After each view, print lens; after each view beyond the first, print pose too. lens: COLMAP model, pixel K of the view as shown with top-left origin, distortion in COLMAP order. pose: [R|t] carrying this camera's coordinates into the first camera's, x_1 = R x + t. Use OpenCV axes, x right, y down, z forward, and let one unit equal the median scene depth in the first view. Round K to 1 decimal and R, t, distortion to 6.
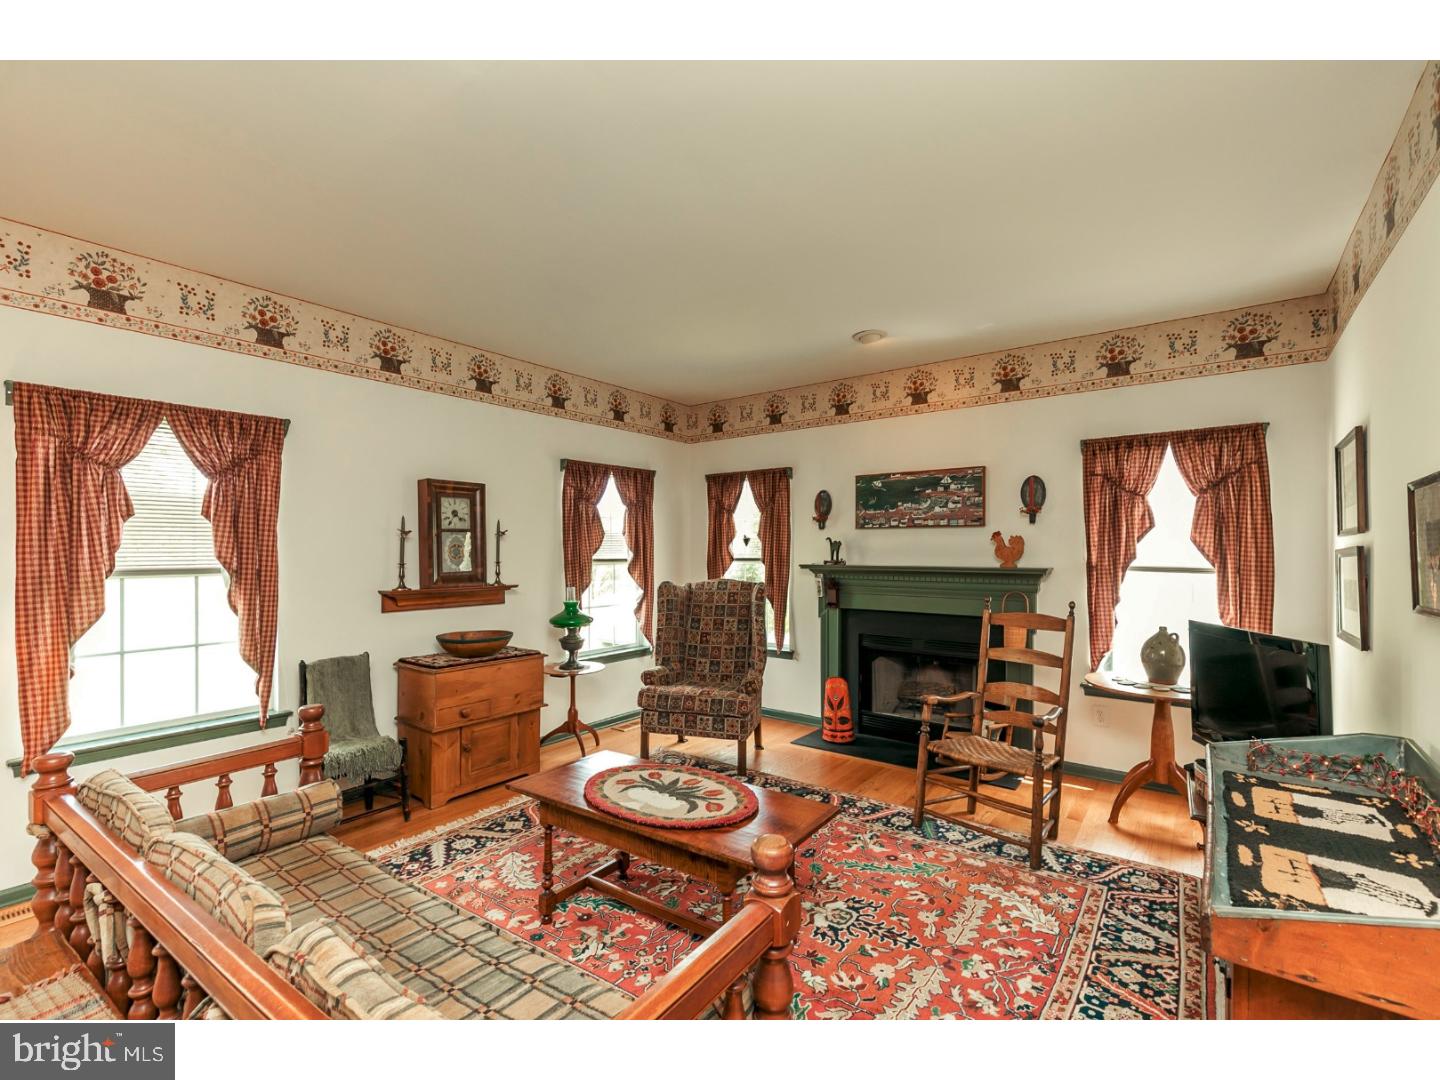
lens RADIAL K [[644.9, 0, 719.2], [0, 644.9, 548.6], [0, 0, 1]] dist [0.000127, -0.000123]
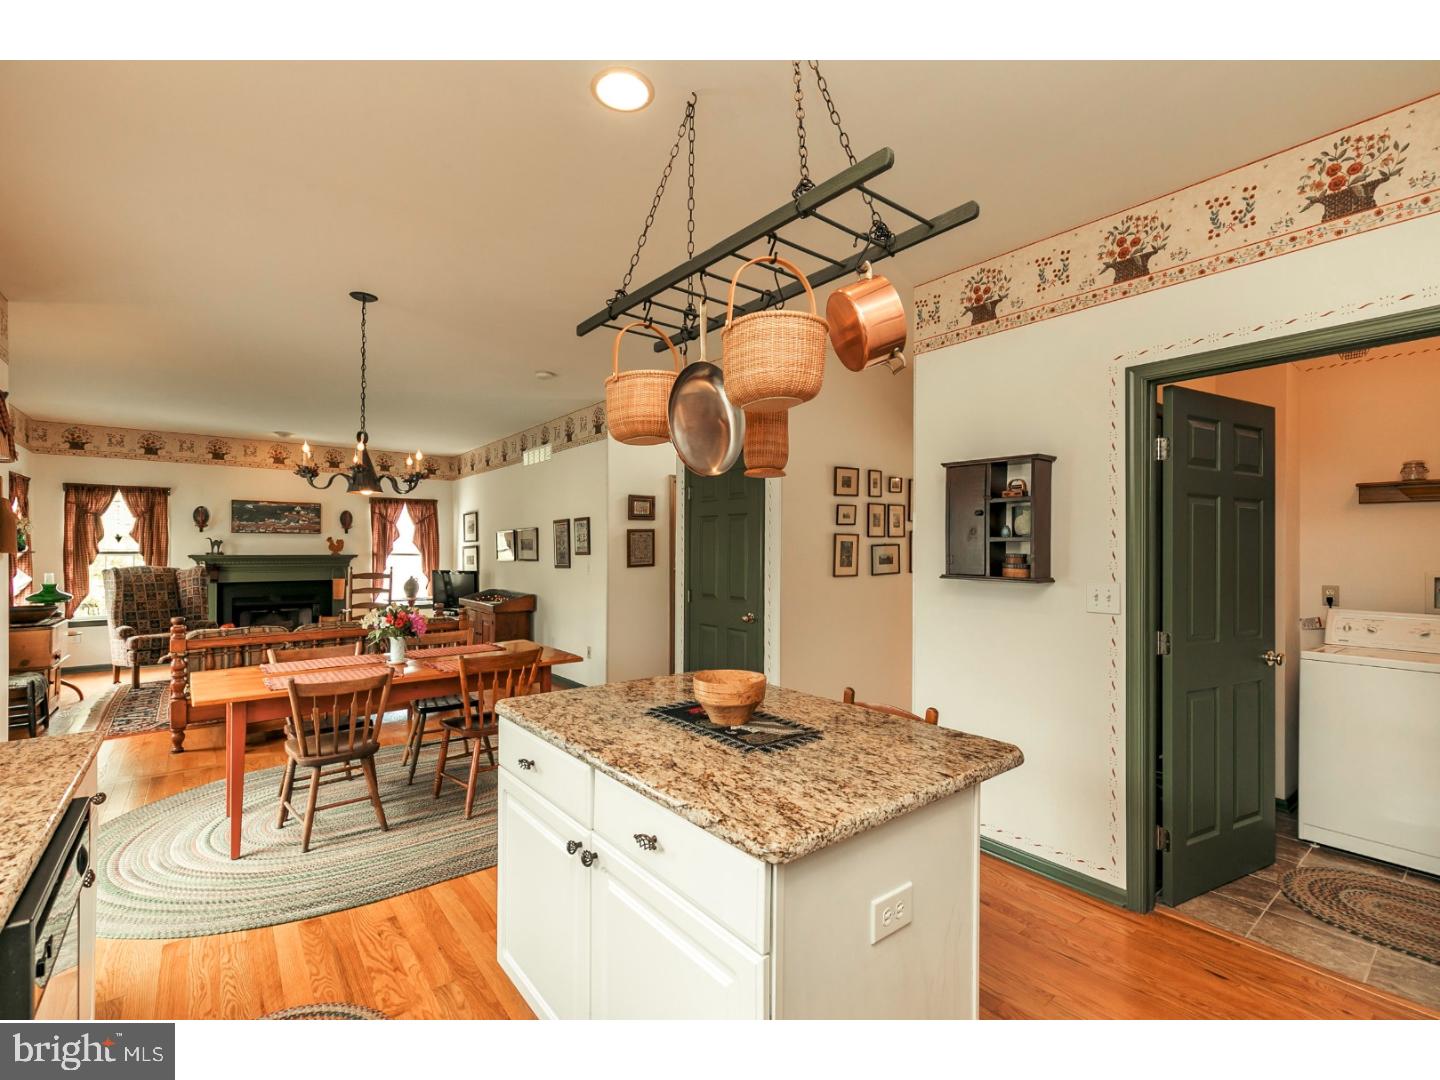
lens RADIAL K [[650.7, 0, 711.4], [0, 650.7, 545.0], [0, 0, 1]] dist [0.016552, -0.000923]
pose [[0.254910, 0.007137, 0.966938, -1.204566], [-0.004343, 0.999971, -0.006236, 0.006082], [-0.966955, -0.002610, 0.254934, -0.652704]]
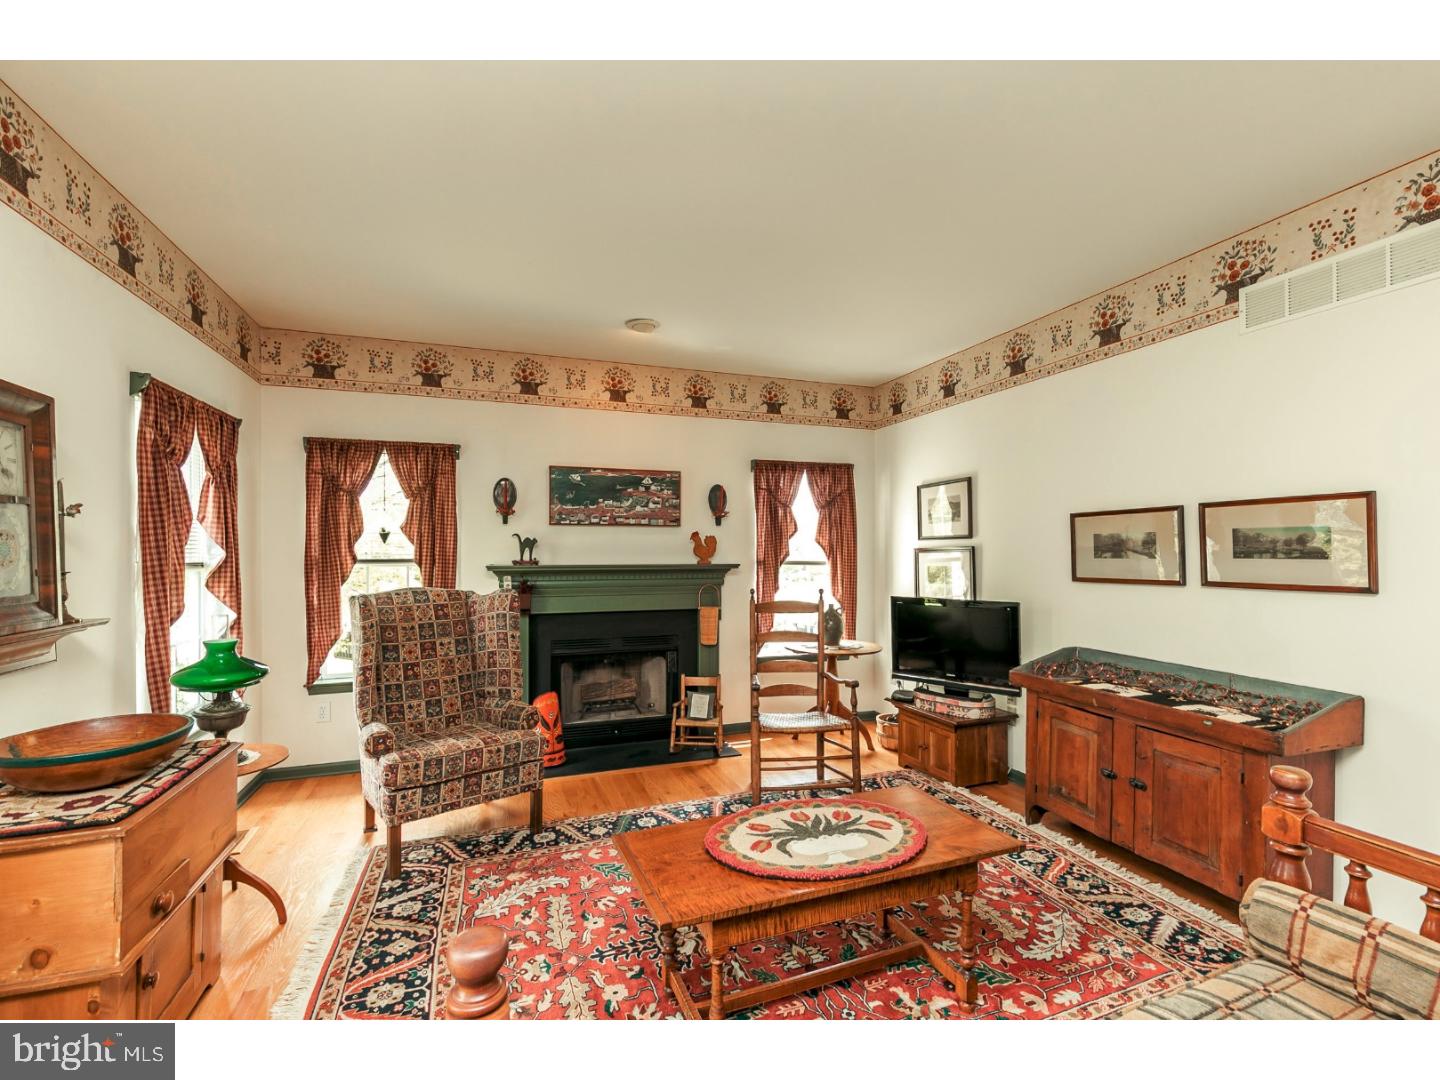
lens RADIAL K [[645.2, 0, 714.9], [0, 645.2, 546.4], [0, 0, 1]] dist [0.009979, -0.000252]
pose [[0.546473, 0.004308, 0.837466, -0.469797], [-0.002682, 0.999991, -0.003393, 0.002328], [-0.837473, -0.000392, 0.546479, 0.352838]]
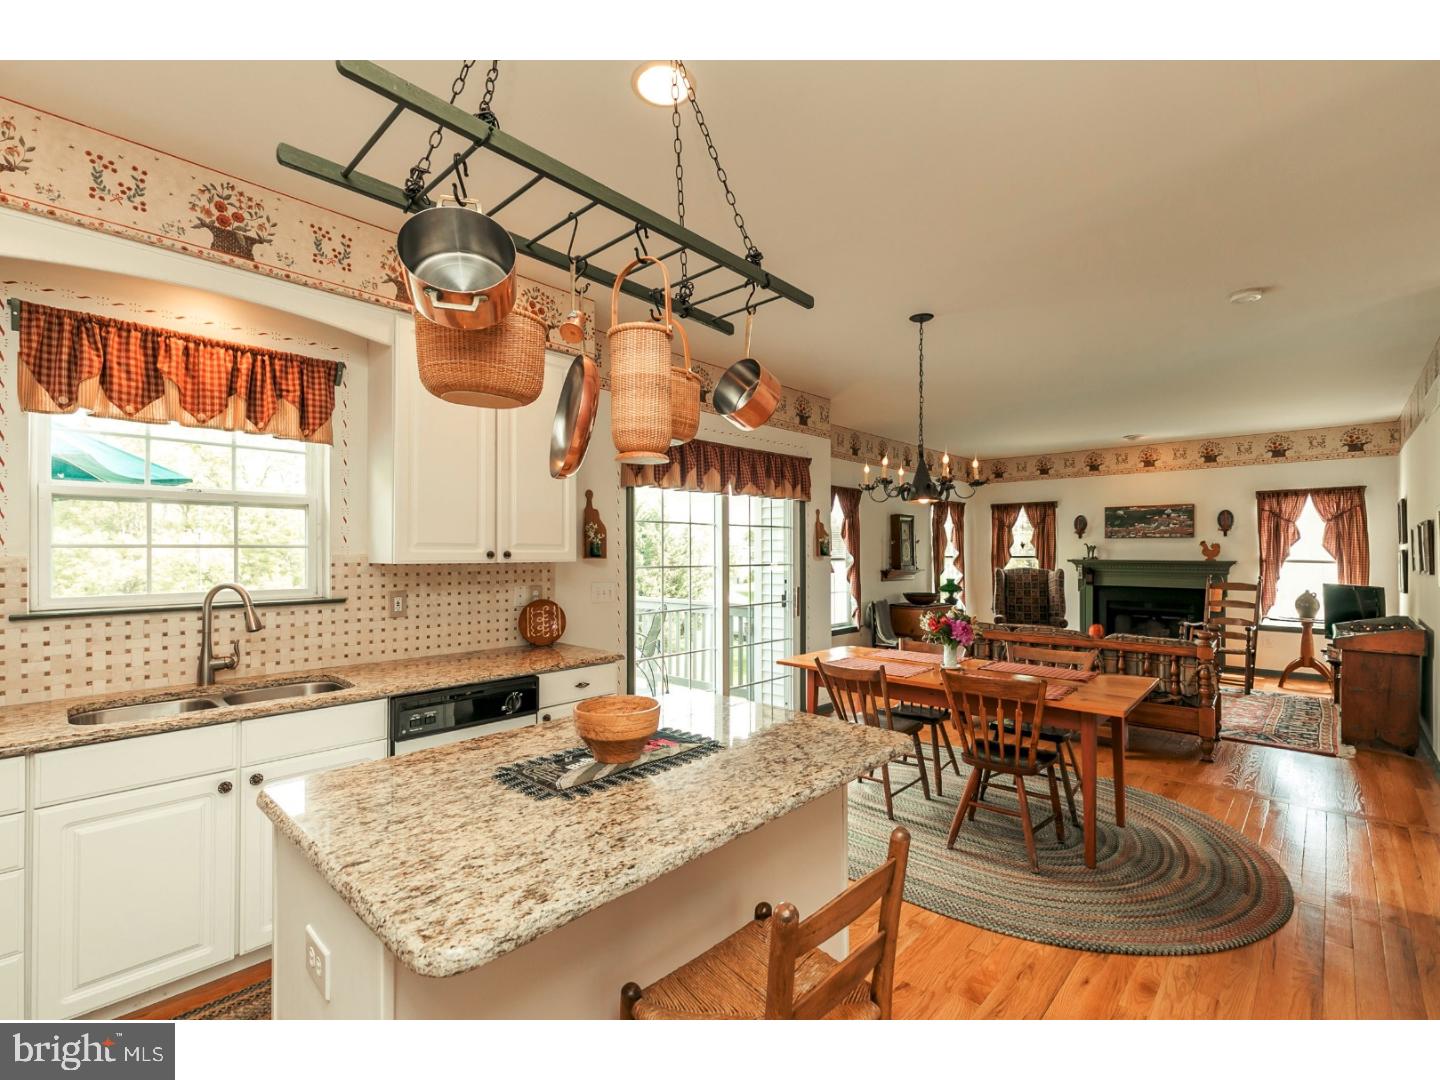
lens RADIAL K [[644.9, 0, 719.2], [0, 644.9, 548.6], [0, 0, 1]] dist [0.000127, -0.000123]
pose [[0.994857, 0.002909, -0.101249, -0.709129], [-0.003163, 0.999992, -0.002353, 0.003764], [0.101241, 0.002661, 0.994858, -0.899720]]
